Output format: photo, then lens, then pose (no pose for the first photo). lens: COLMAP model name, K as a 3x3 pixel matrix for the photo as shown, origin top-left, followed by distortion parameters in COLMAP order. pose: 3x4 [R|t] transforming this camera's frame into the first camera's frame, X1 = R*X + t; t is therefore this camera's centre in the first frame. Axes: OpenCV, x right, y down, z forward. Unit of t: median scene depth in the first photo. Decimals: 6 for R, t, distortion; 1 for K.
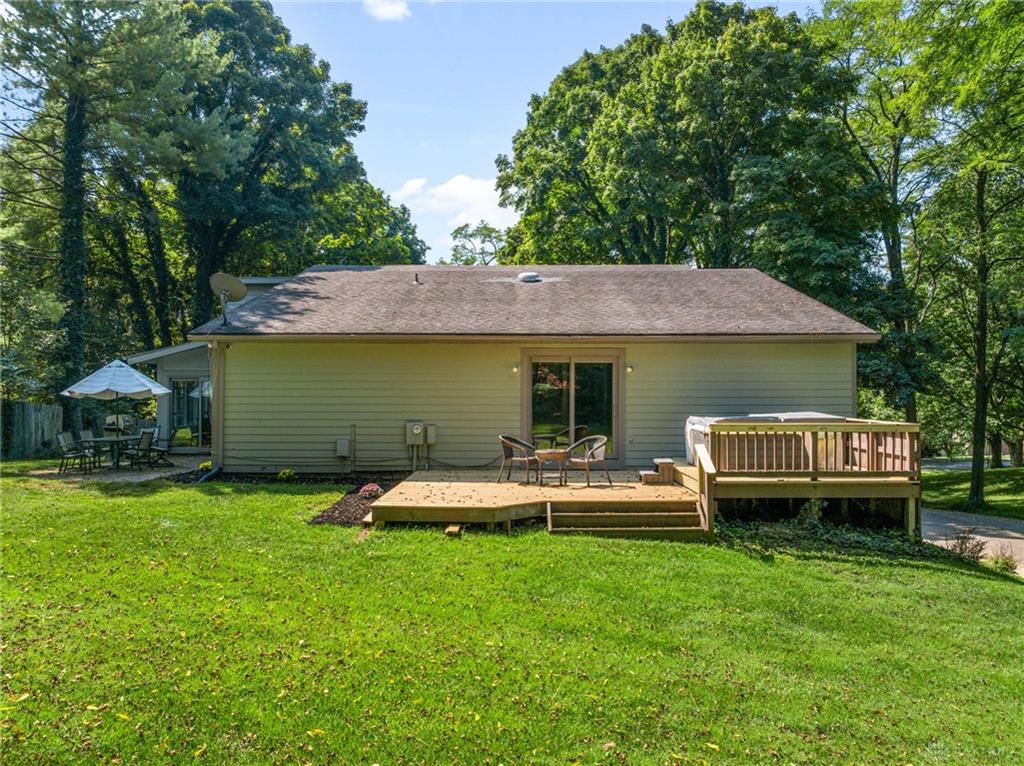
lens RADIAL K [[726.6, 0, 515.6], [0, 726.6, 377.5], [0, 0, 1]] dist [-0.048544, 0.000707]
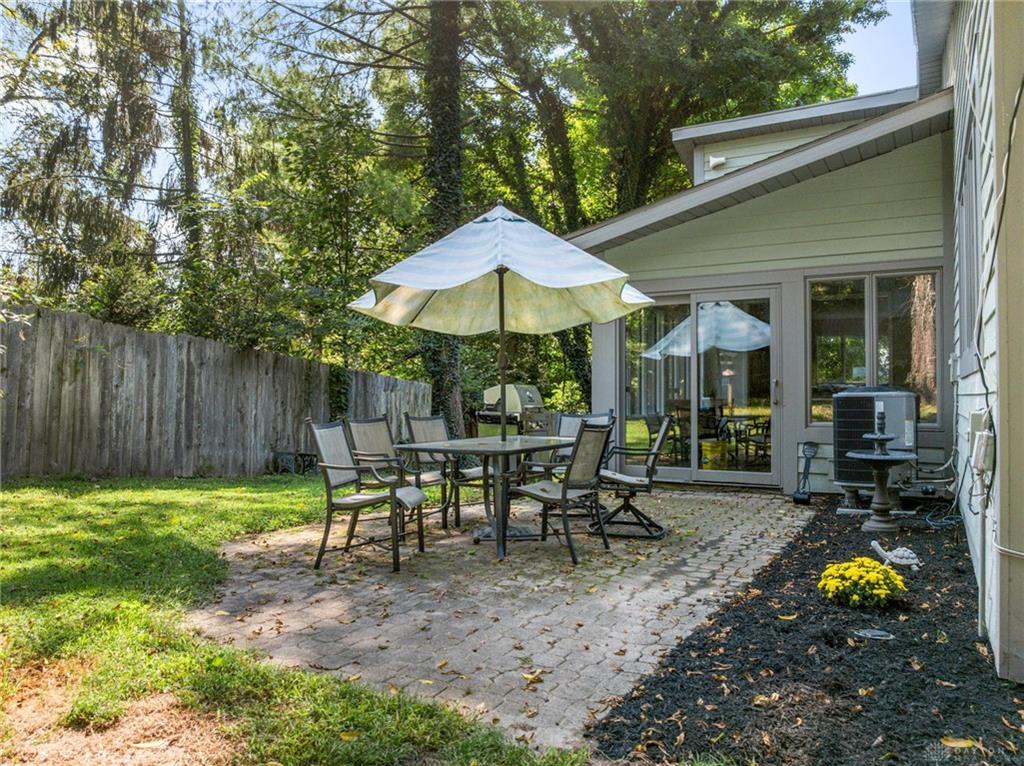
lens RADIAL K [[726.6, 0, 512.6], [0, 726.6, 382.8], [0, 0, 1]] dist [-0.048544, 0.000707]
pose [[0.869311, -0.007254, -0.494213, -0.345167], [0.009432, 0.999954, 0.001914, 0.050353], [0.494176, -0.006326, 0.869339, 0.634831]]
